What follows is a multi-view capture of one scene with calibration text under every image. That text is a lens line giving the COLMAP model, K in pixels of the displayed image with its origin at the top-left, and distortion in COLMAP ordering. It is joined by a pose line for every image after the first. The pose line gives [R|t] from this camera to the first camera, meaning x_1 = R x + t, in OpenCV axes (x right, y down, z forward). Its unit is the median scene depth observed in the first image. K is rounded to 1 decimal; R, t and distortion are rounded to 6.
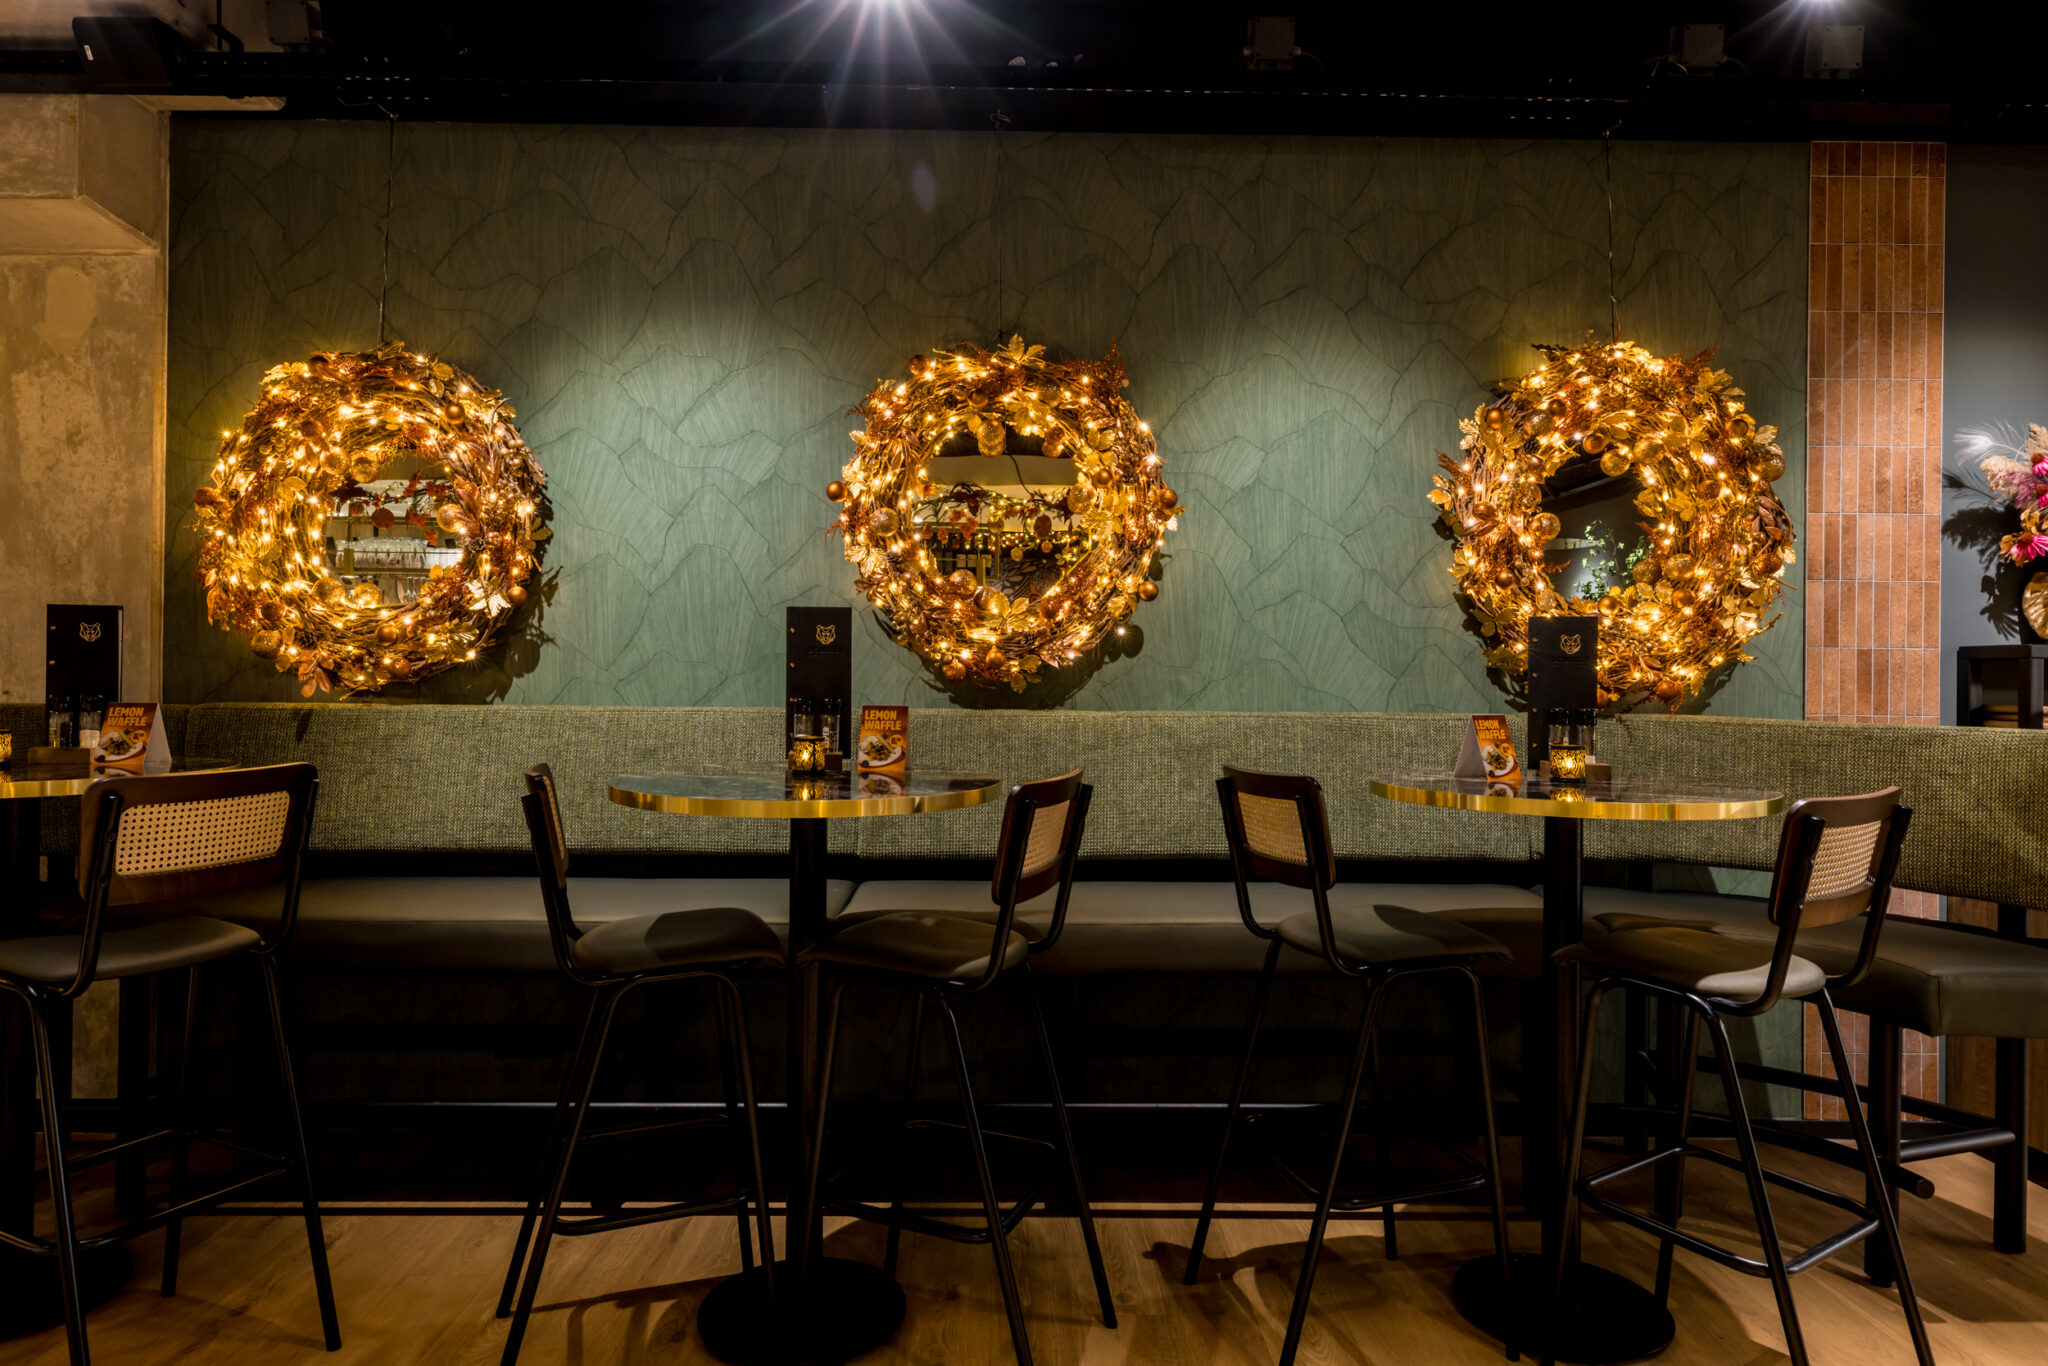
lens RADIAL K [[1203.7, 0, 1024.0], [0, 1203.7, 683.0], [0, 0, 1]] dist [0.003866, 0.000730]
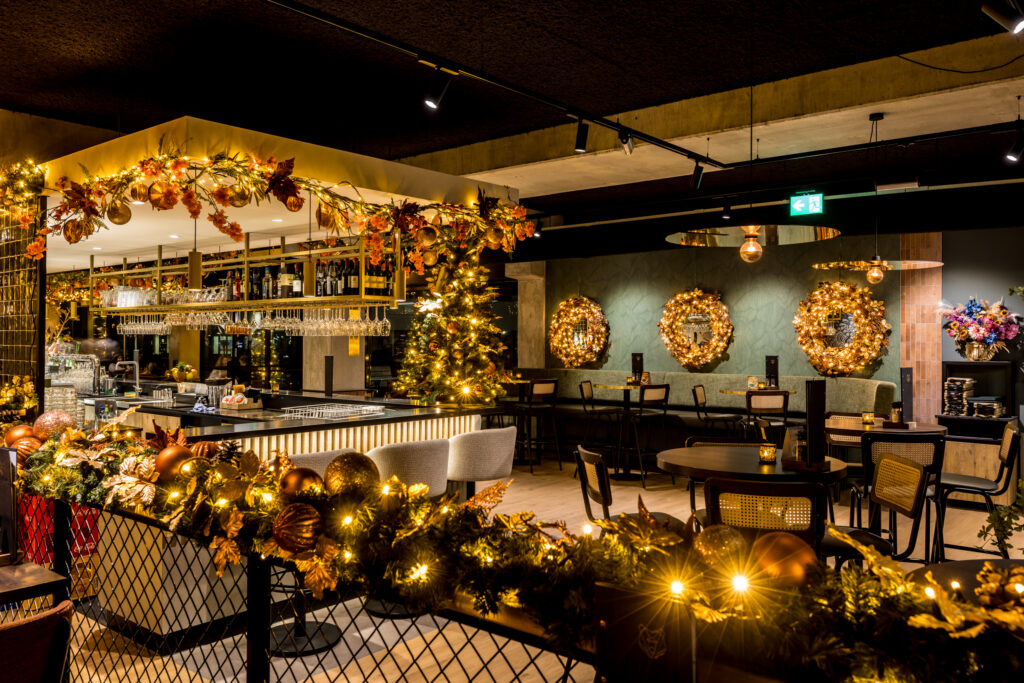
lens RADIAL K [[819.5, 0, 512.0], [0, 819.5, 341.5], [0, 0, 1]] dist [0.000178, -0.000379]
pose [[0.762899, -0.004977, -0.646498, 1.417155], [0.000474, 0.999974, -0.007140, -0.072143], [0.646517, 0.005140, 0.762882, -1.723375]]
